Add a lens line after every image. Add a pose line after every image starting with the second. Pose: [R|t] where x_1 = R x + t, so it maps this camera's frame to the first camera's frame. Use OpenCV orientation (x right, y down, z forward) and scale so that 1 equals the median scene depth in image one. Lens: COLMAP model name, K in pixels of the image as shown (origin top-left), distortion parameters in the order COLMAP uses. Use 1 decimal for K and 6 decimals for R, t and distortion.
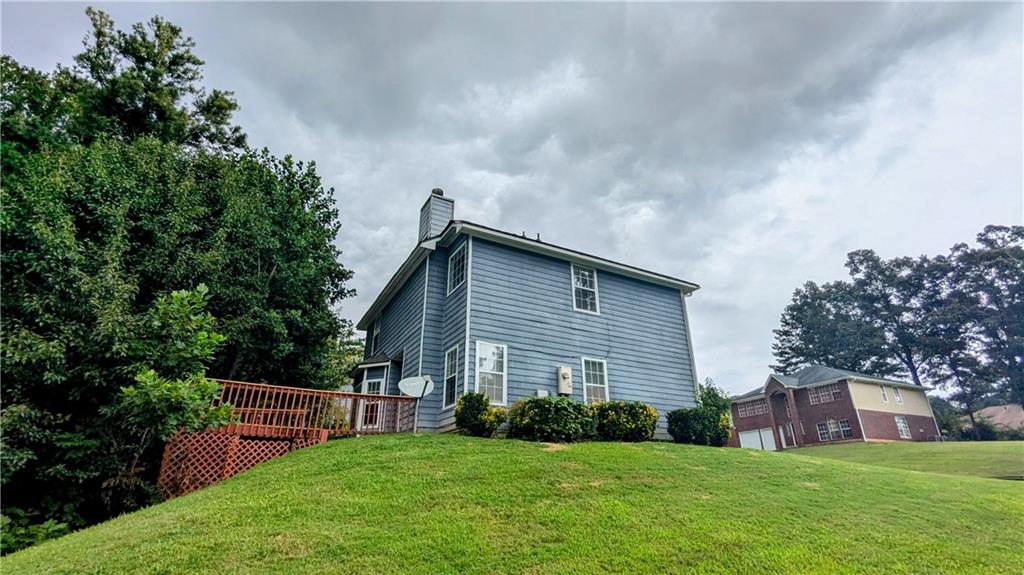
lens RADIAL K [[483.0, 0, 516.5], [0, 483.0, 290.2], [0, 0, 1]] dist [-0.000220, 0.001378]
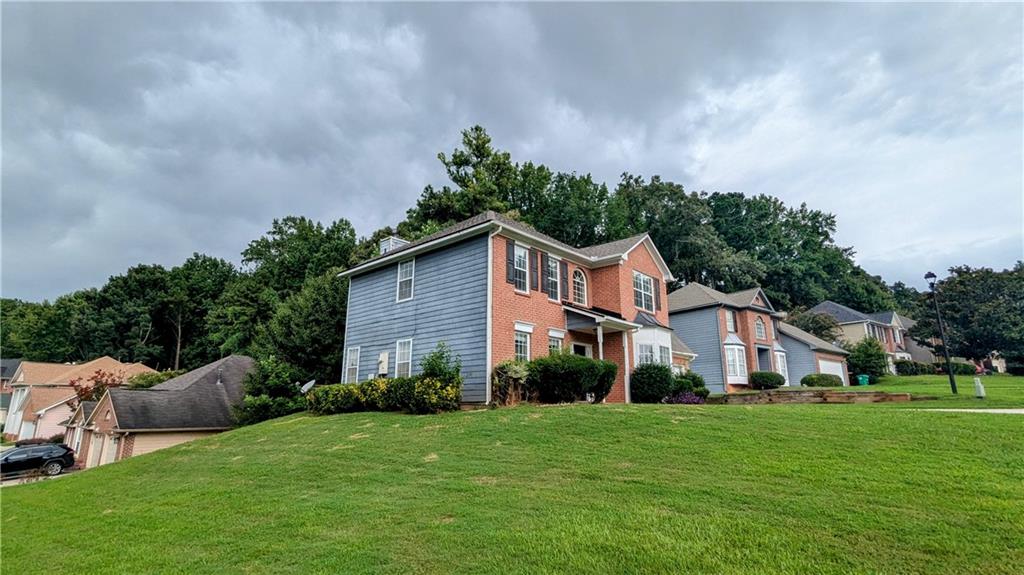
lens RADIAL K [[483.0, 0, 516.5], [0, 483.0, 290.2], [0, 0, 1]] dist [-0.000220, 0.001378]
pose [[0.339228, -0.219781, -0.914670, 1.347959], [0.370338, 0.925008, -0.084917, 0.227973], [0.864740, -0.309930, 0.395182, 0.787881]]
